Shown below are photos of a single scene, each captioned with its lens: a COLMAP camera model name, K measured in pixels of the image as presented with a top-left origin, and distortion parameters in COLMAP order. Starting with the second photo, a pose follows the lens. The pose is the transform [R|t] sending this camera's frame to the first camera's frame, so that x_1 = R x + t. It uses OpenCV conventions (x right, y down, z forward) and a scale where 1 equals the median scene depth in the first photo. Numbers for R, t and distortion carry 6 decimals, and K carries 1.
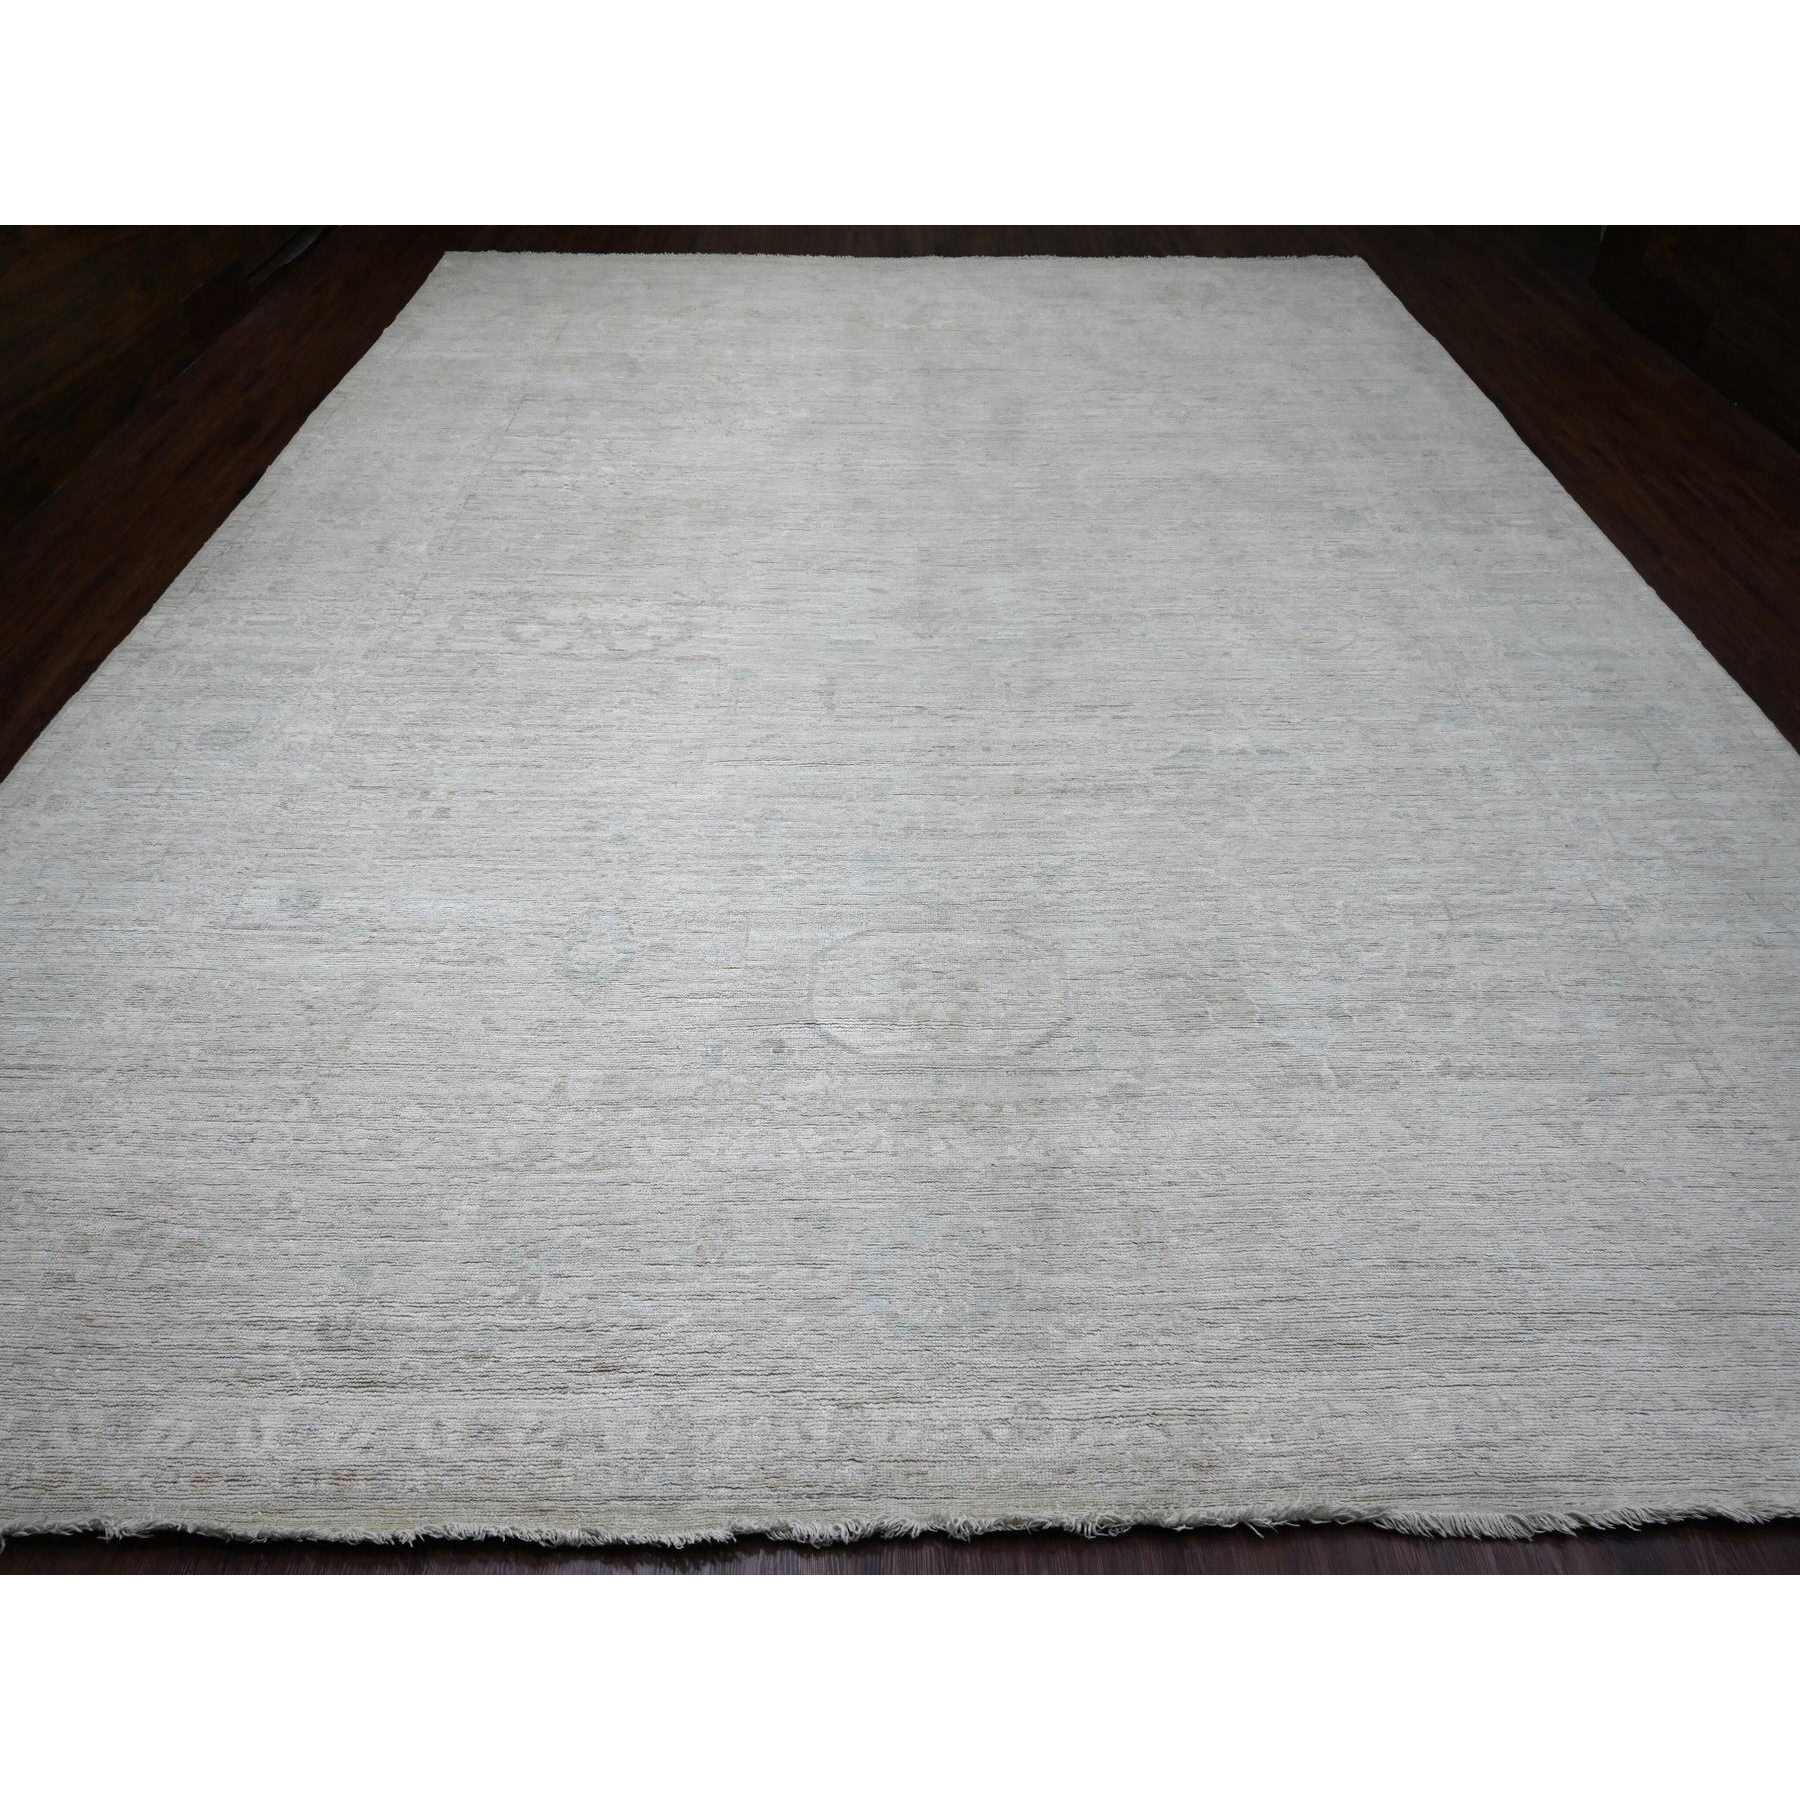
lens RADIAL K [[1031.2, 0, 897.2], [0, 1031.2, 899.9], [0, 0, 1]] dist [-0.008908, 0.002486]
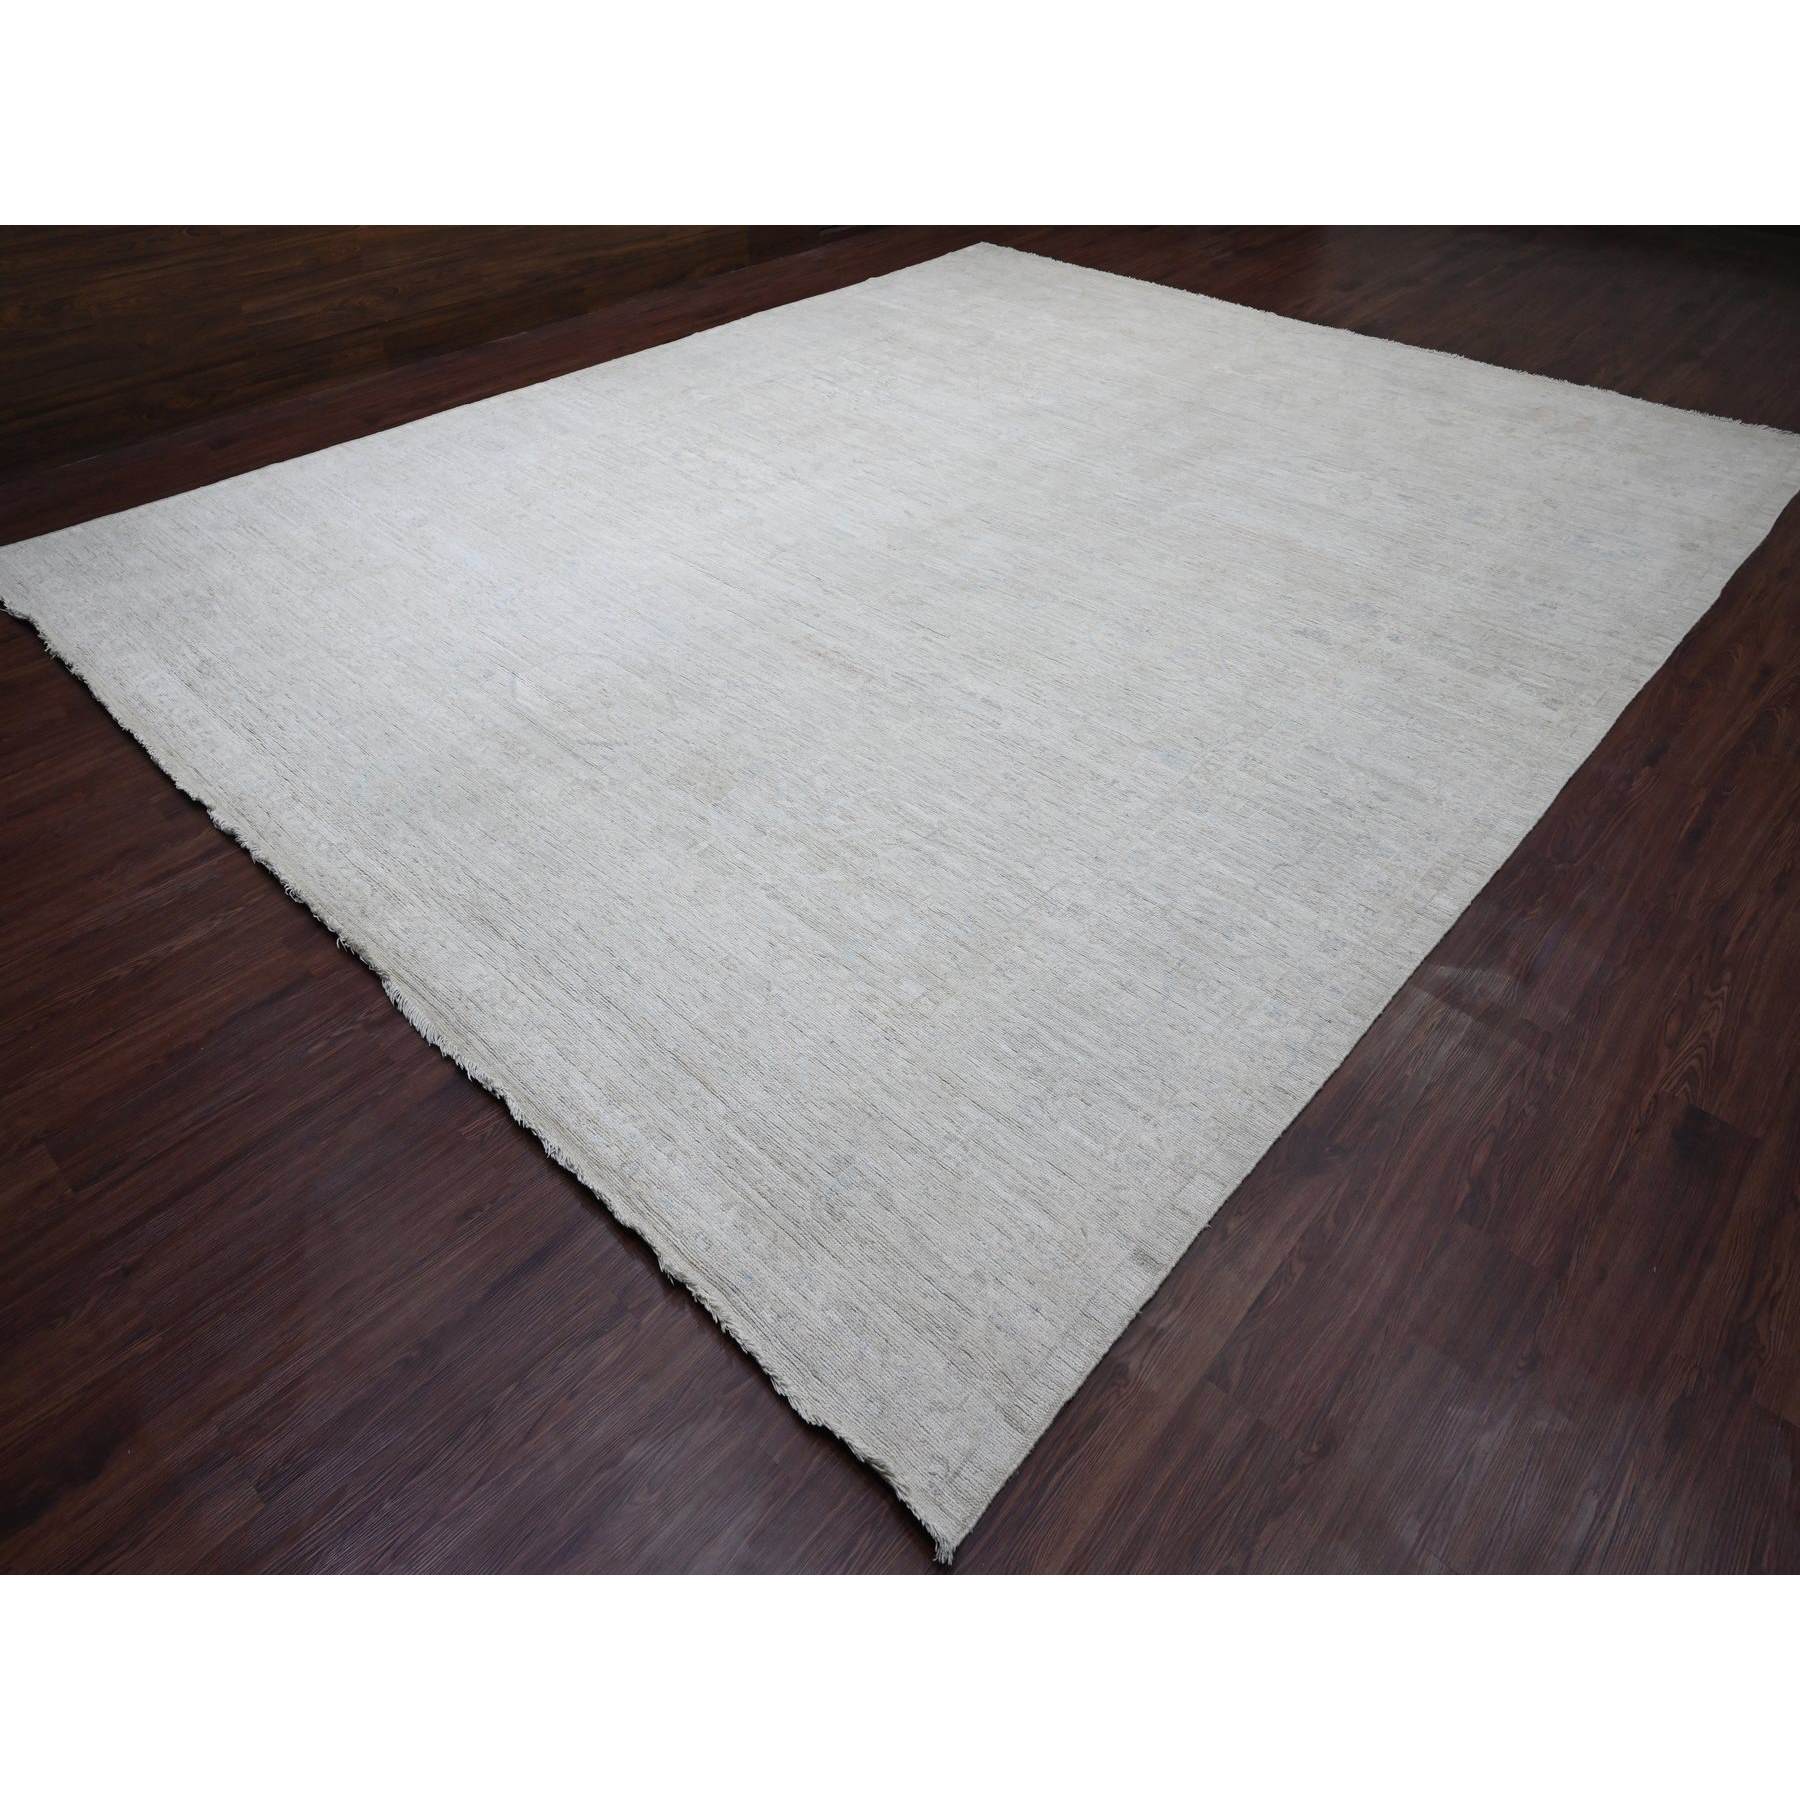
lens RADIAL K [[1031.2, 0, 899.3], [0, 1031.2, 902.7], [0, 0, 1]] dist [-0.008908, 0.002486]
pose [[0.740298, 0.479259, -0.471455, 1.097547], [-0.500278, 0.861187, 0.089884, -0.007307], [0.449089, 0.169317, 0.877297, -0.006729]]
